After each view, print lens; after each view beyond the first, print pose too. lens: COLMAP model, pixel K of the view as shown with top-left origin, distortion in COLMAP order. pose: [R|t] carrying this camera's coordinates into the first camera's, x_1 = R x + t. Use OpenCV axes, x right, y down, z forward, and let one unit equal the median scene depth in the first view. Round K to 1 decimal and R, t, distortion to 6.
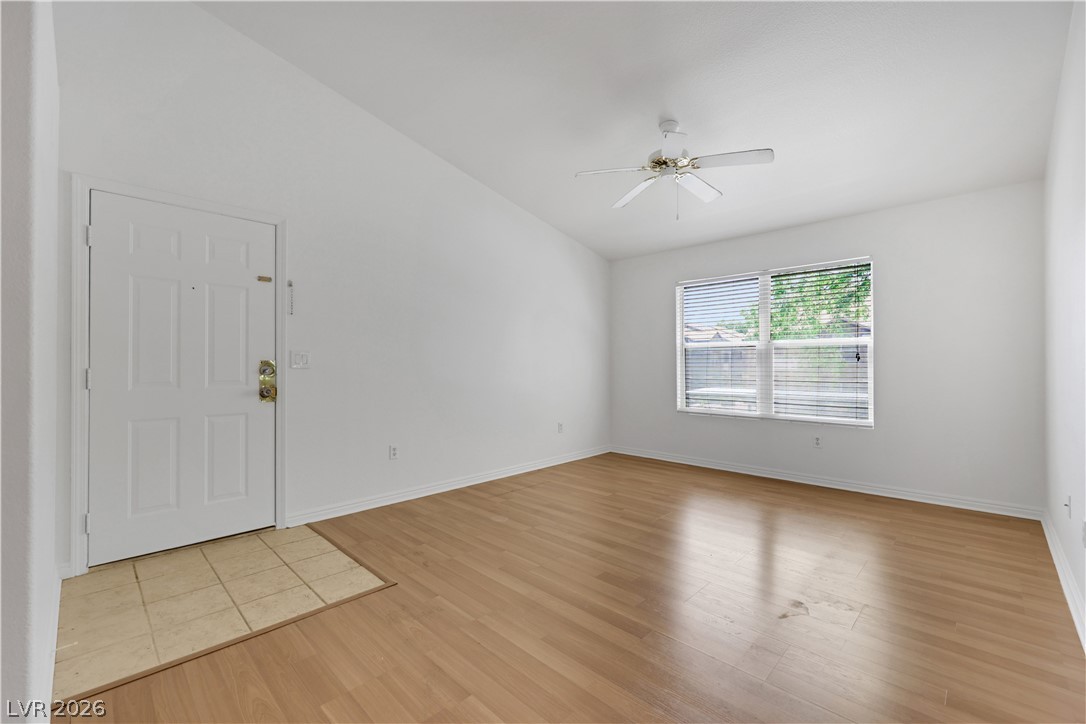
lens RADIAL K [[450.0, 0, 536.1], [0, 450.0, 359.7], [0, 0, 1]] dist [-0.000743, 0.000169]
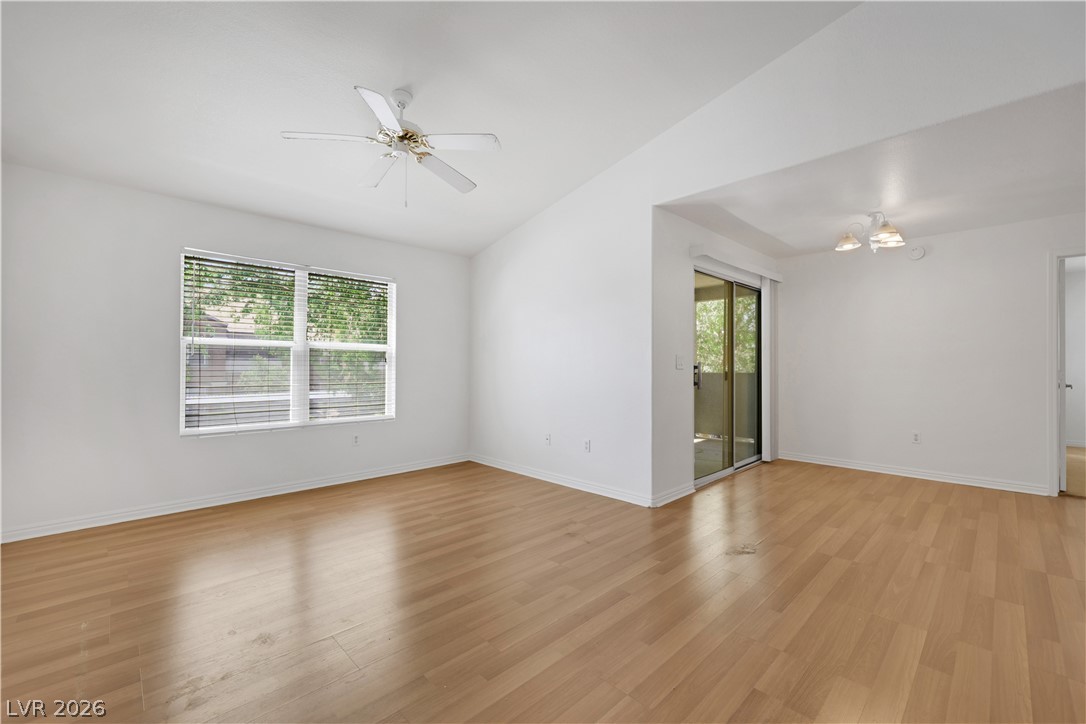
lens RADIAL K [[445.0, 0, 548.5], [0, 445.0, 361.7], [0, 0, 1]] dist [0.002106, 0.000331]
pose [[0.018726, 0.014653, 0.999717, -0.563531], [-0.010248, 0.999843, -0.014463, 0.009340], [-0.999772, -0.009974, 0.018873, 0.696197]]
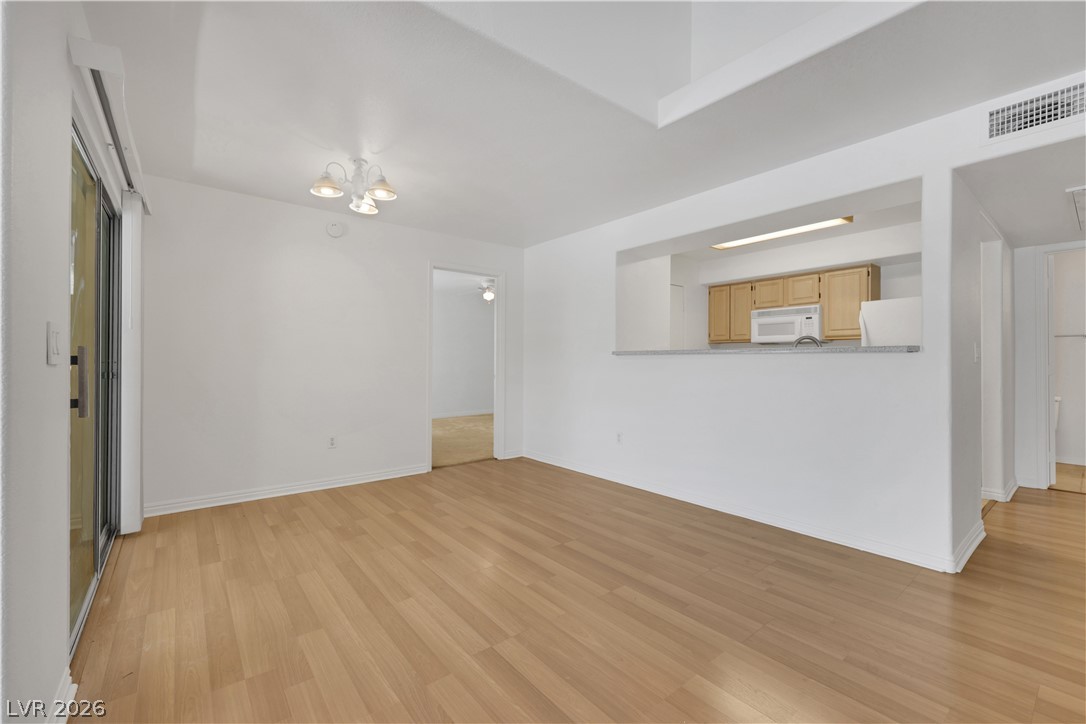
lens RADIAL K [[447.5, 0, 548.2], [0, 447.5, 361.5], [0, 0, 1]] dist [-0.014711, 0.000203]
pose [[-0.993050, 0.002024, 0.117673, 0.148988], [0.000675, 0.999934, -0.011507, 0.009387], [-0.117688, -0.011348, -0.992986, 0.717697]]
